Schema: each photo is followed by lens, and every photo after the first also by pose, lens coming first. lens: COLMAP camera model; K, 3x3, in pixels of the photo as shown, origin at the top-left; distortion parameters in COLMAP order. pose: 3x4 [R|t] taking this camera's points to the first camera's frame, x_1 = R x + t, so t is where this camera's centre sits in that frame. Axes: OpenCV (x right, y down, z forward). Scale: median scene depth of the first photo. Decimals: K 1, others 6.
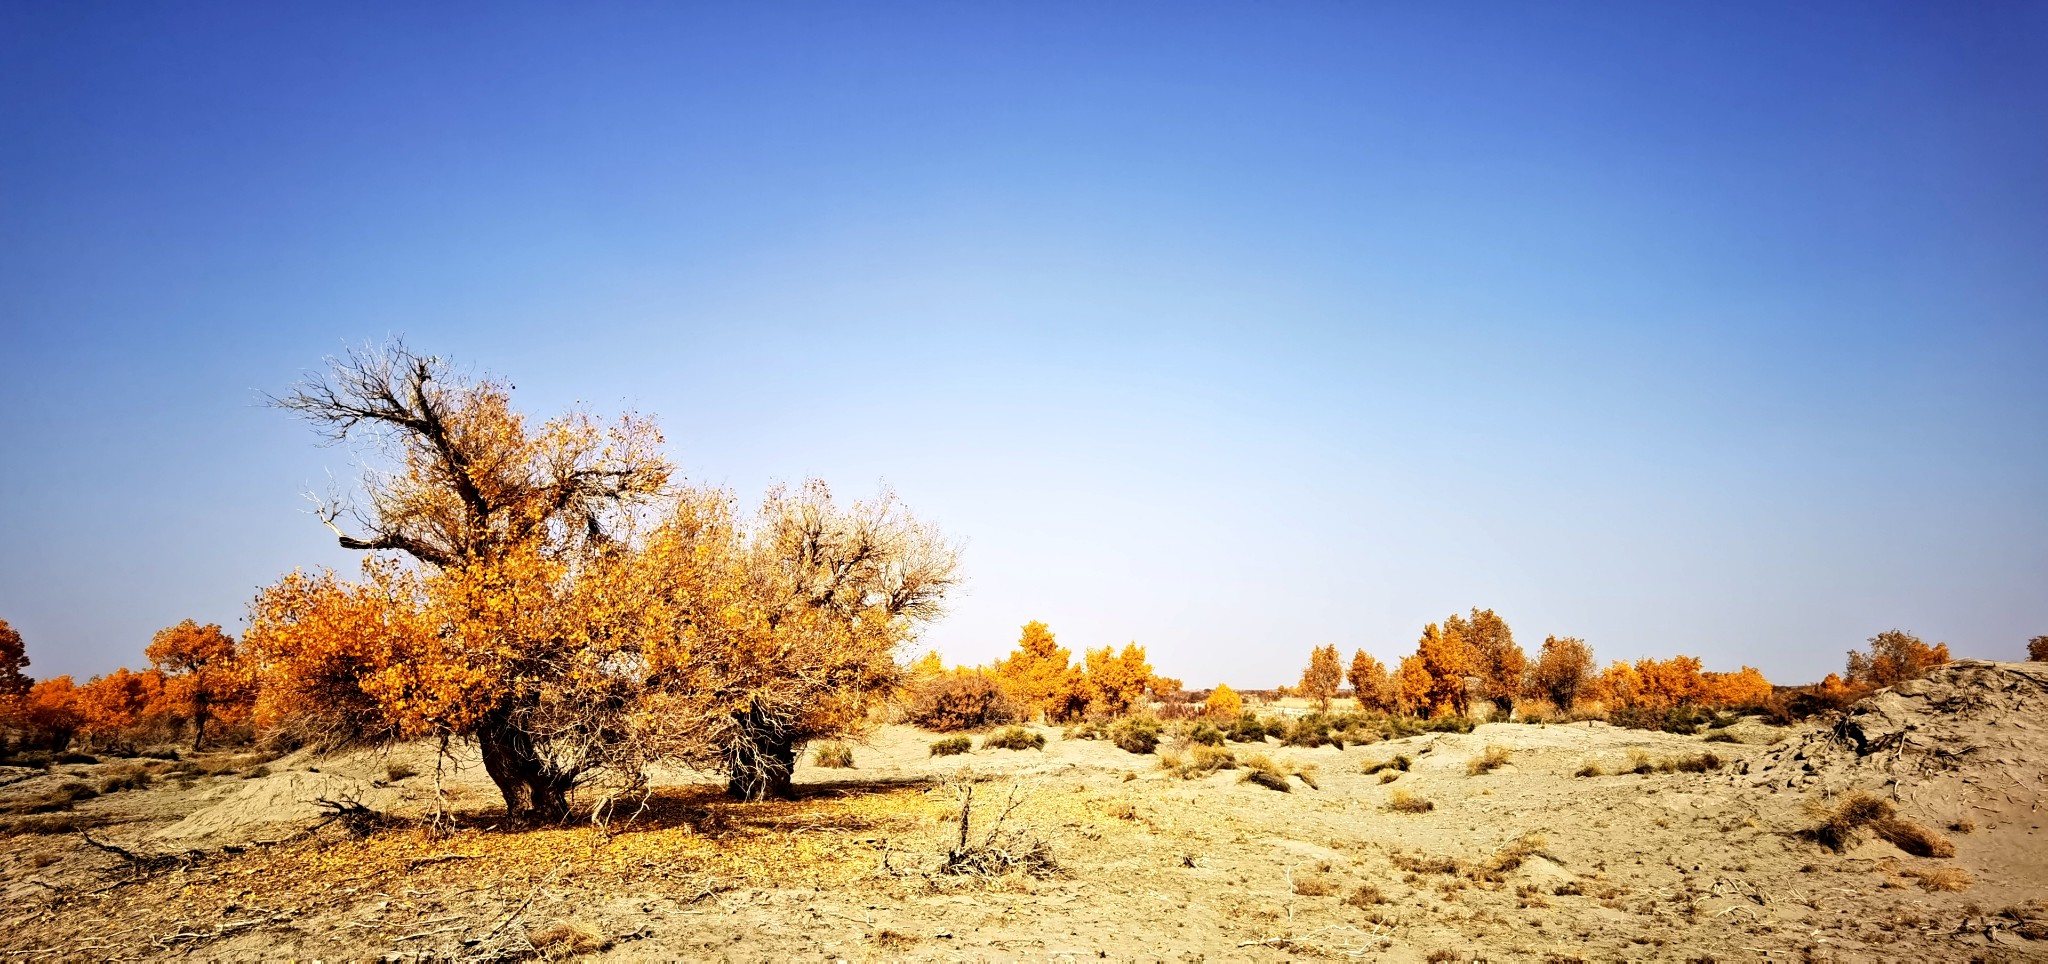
lens RADIAL K [[1013.4, 0, 1021.6], [0, 1013.4, 484.8], [0, 0, 1]] dist [0.002418, -0.001240]
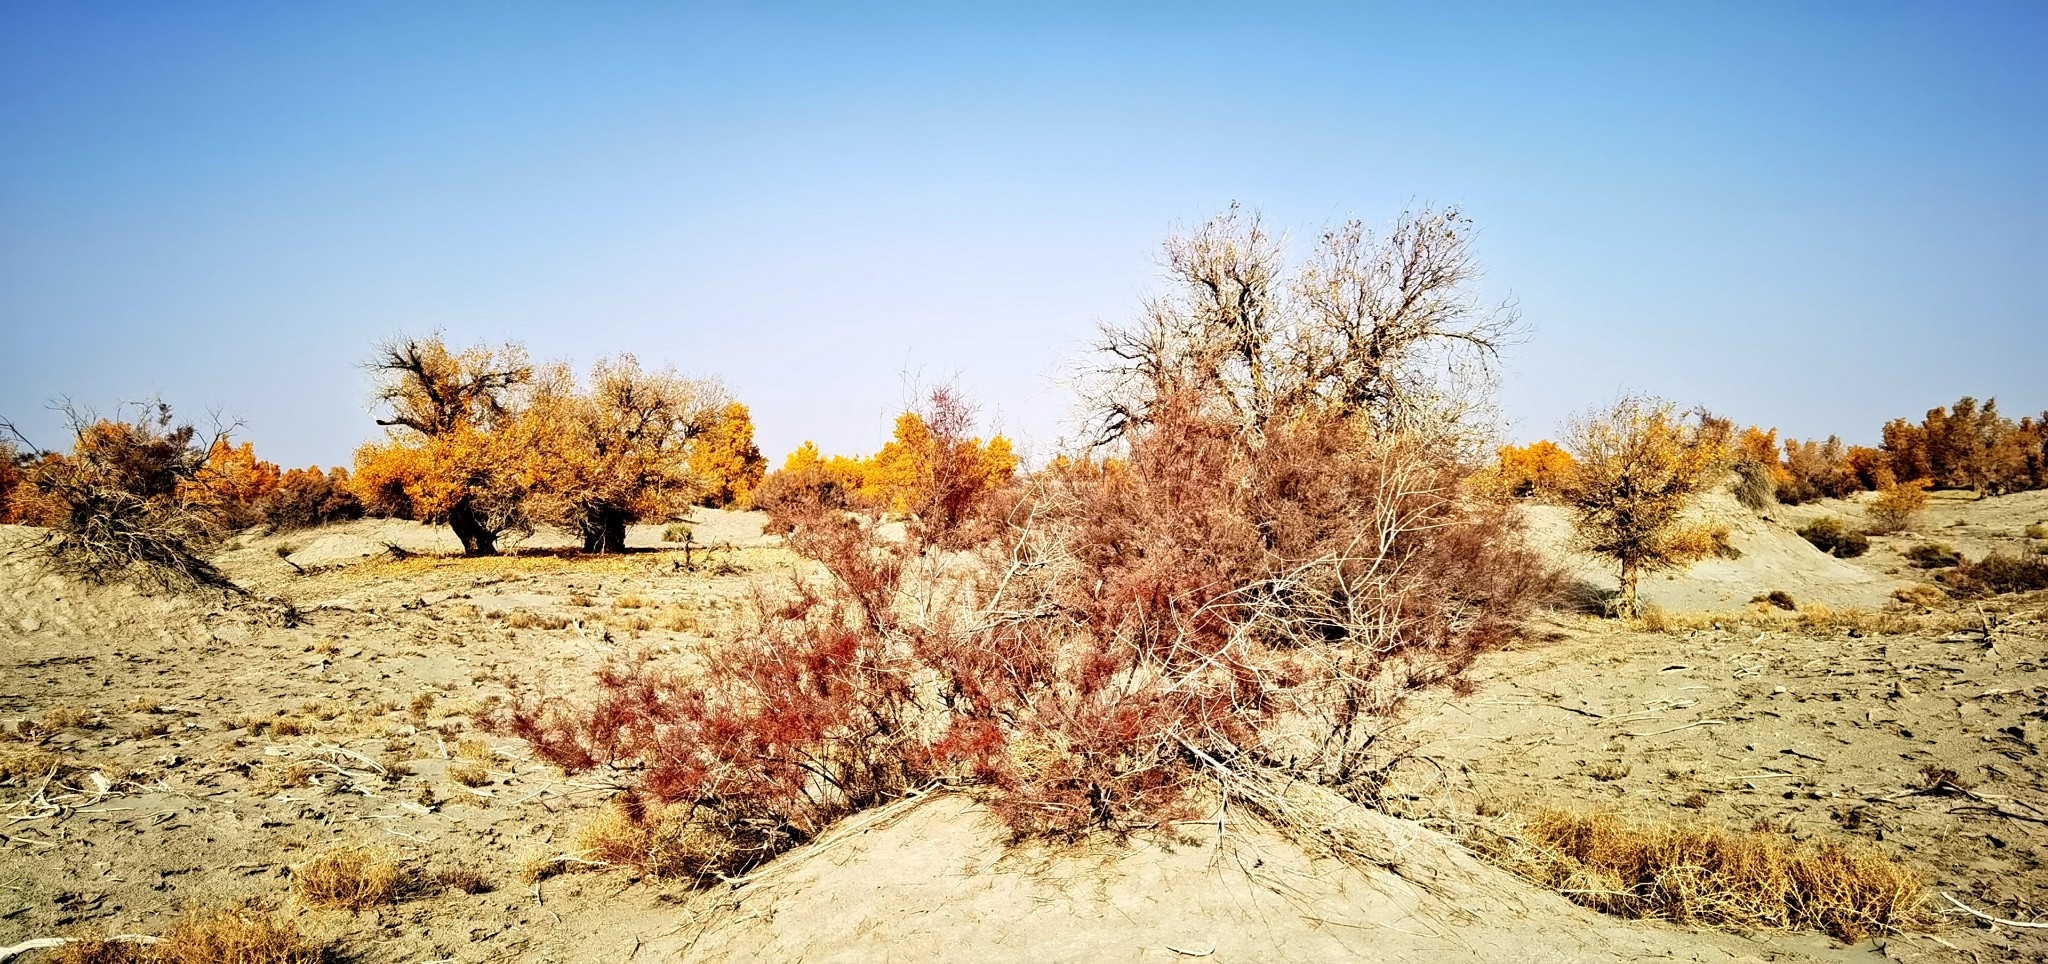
lens RADIAL K [[1307.5, 0, 1021.2], [0, 1307.5, 482.5], [0, 0, 1]] dist [-0.004892, -0.000240]
pose [[0.999783, -0.004975, 0.020211, 0.451474], [0.000724, 0.978739, 0.205107, -0.283203], [-0.020802, -0.205048, 0.978531, -1.272868]]
